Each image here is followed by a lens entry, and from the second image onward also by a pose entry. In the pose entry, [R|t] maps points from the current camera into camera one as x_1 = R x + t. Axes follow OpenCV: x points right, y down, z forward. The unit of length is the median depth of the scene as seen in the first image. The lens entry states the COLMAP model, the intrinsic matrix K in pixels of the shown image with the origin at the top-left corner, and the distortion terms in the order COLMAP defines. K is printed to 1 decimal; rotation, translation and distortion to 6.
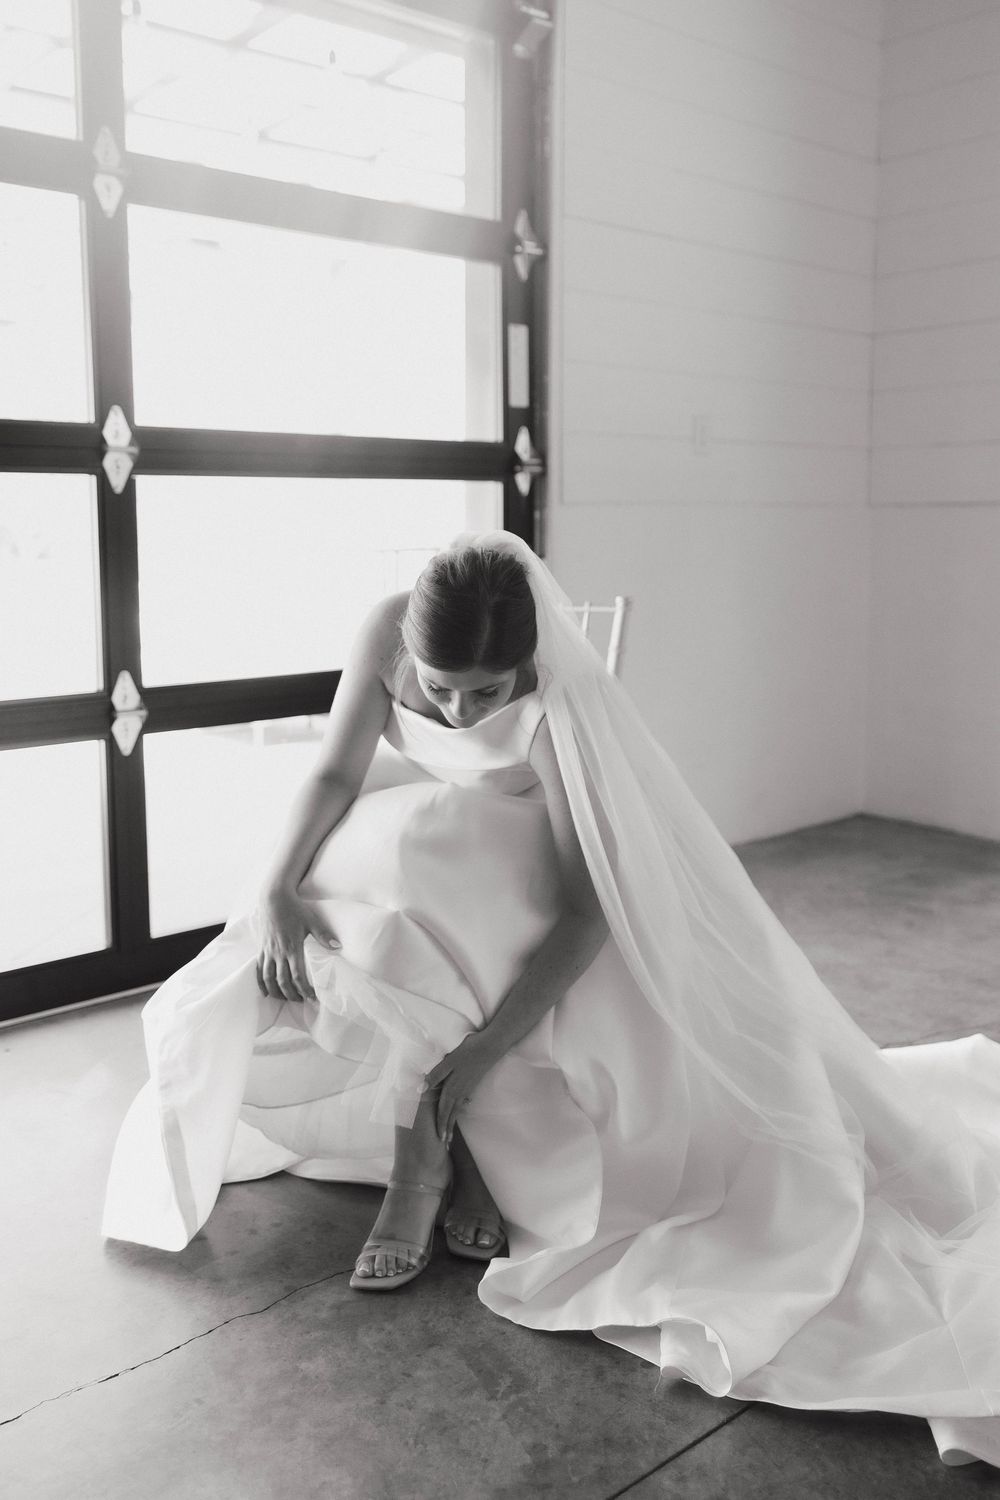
lens RADIAL K [[1368.3, 0, 542.8], [0, 1368.3, 721.3], [0, 0, 1]] dist [-0.013664, 0.000000]
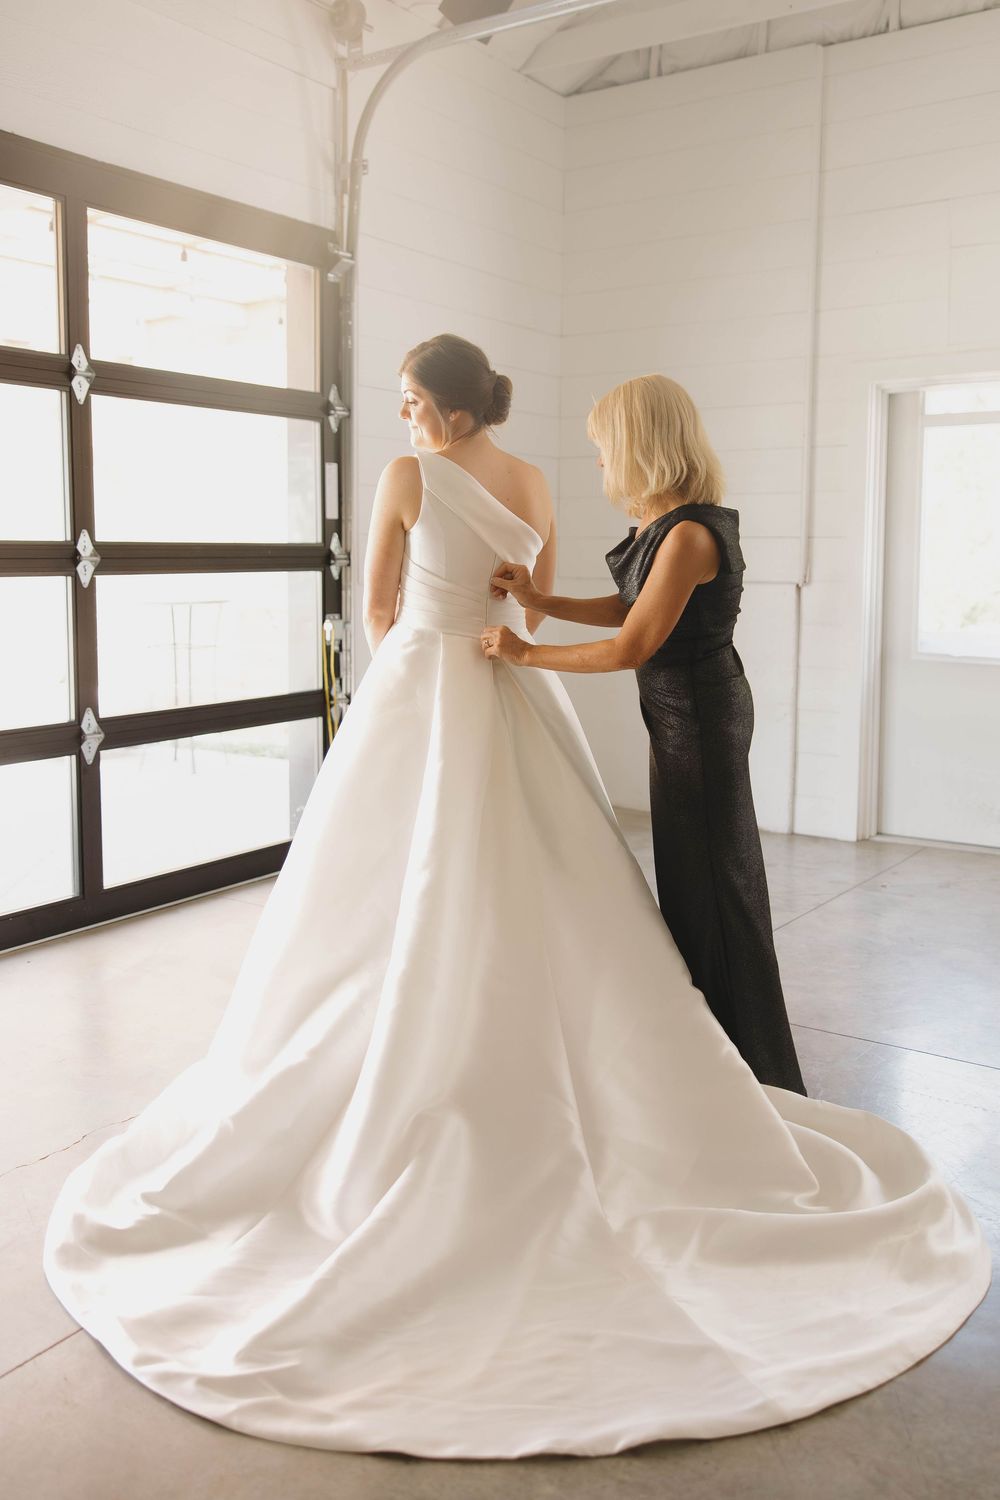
lens RADIAL K [[1368.3, 0, 496.6], [0, 1368.3, 709.6], [0, 0, 1]] dist [-0.013664, 0.000000]
pose [[0.974890, -0.015407, 0.222154, -0.177566], [0.017764, 0.999805, -0.008612, -0.012134], [-0.221978, 0.012342, 0.974973, -0.464613]]
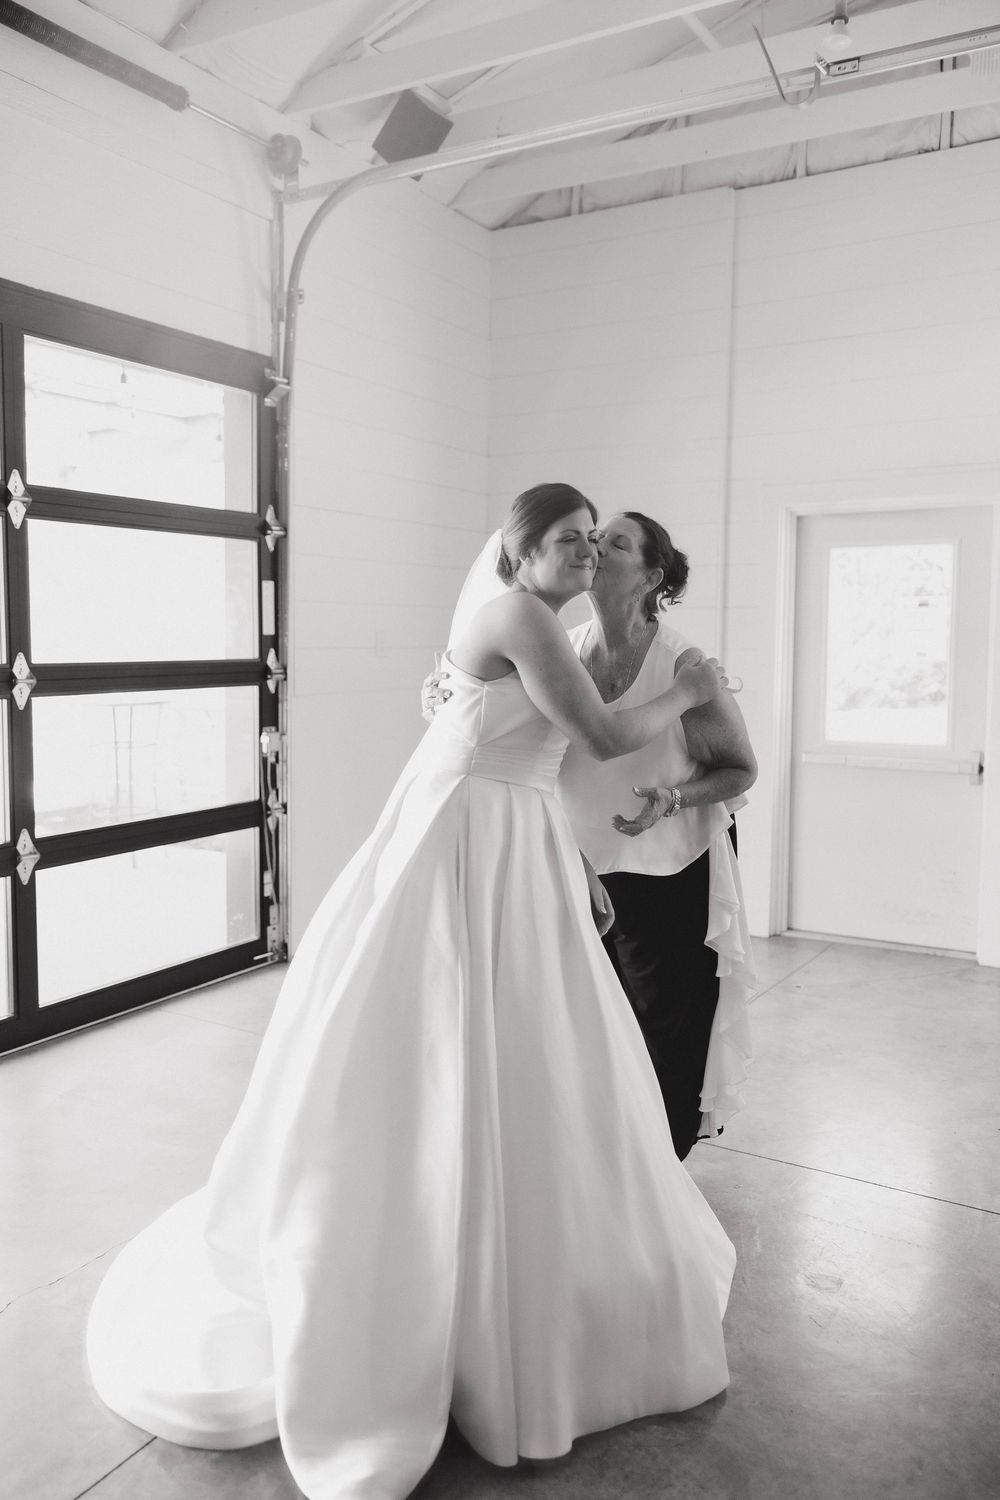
lens RADIAL K [[1238.6, 0, 491.7], [0, 1238.6, 744.4], [0, 0, 1]] dist [-0.006183, 0.000587]
pose [[0.960250, -0.012522, 0.278860, -0.167028], [0.020719, 0.999435, -0.026466, -0.071108], [-0.278371, 0.031192, 0.959967, -0.375714]]
